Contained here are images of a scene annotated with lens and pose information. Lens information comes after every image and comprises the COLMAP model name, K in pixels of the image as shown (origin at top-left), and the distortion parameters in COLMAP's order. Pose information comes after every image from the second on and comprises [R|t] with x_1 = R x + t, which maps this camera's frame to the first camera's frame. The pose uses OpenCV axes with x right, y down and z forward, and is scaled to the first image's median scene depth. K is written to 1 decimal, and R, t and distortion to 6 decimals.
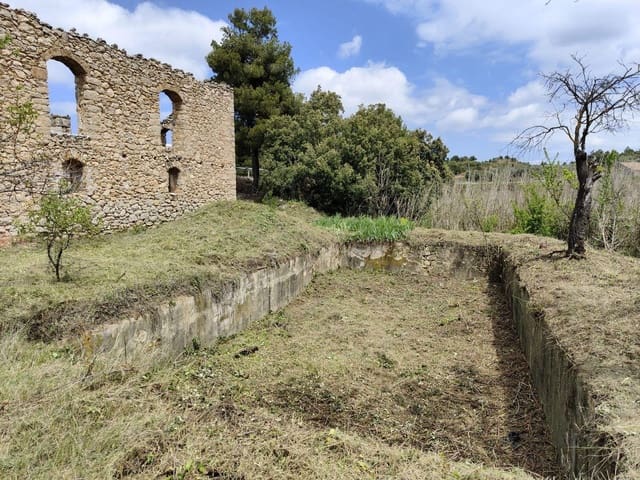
lens RADIAL K [[443.8, 0, 321.4], [0, 443.8, 237.8], [0, 0, 1]] dist [0.014278, -0.009118]
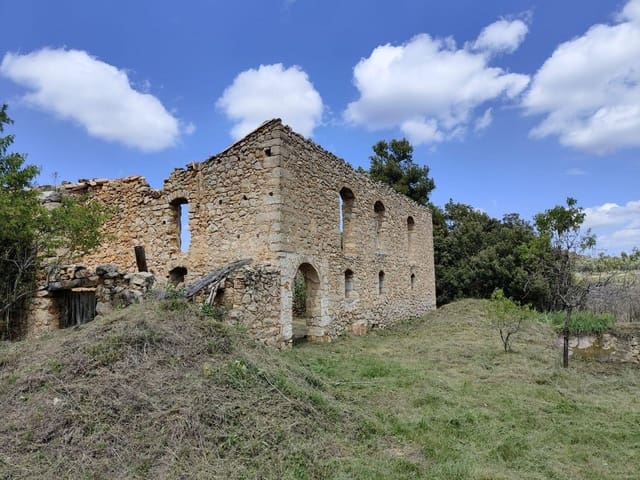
lens RADIAL K [[443.8, 0, 319.5], [0, 443.8, 242.6], [0, 0, 1]] dist [0.014278, -0.009118]
pose [[0.993593, -0.024304, -0.110375, -0.338440], [0.001124, 0.978680, -0.205386, 0.012097], [0.113014, 0.203946, 0.972437, -0.217332]]
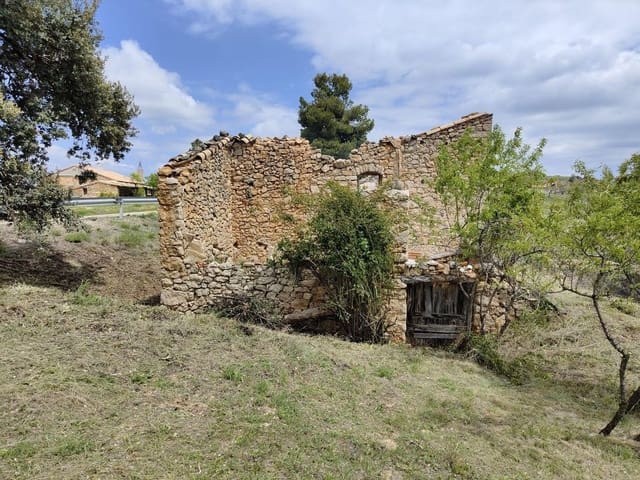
lens RADIAL K [[443.8, 0, 324.0], [0, 443.8, 238.2], [0, 0, 1]] dist [0.014278, -0.009118]
pose [[0.954852, -0.013195, 0.296790, -0.824579], [0.017749, 0.999762, -0.012655, -0.067995], [-0.296553, 0.017351, 0.954859, -0.239086]]
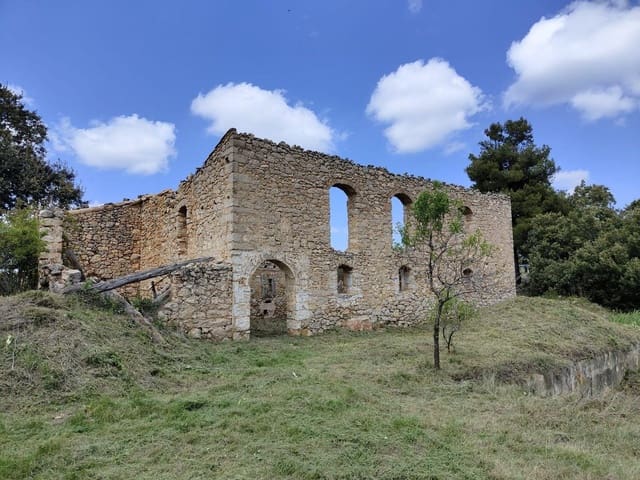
lens RADIAL K [[443.8, 0, 322.4], [0, 443.8, 244.7], [0, 0, 1]] dist [0.014278, -0.009118]
pose [[0.878588, -0.057798, -0.474071, -0.080191], [-0.037688, 0.981164, -0.189467, 0.012560], [0.476092, 0.184330, 0.859860, -0.153409]]
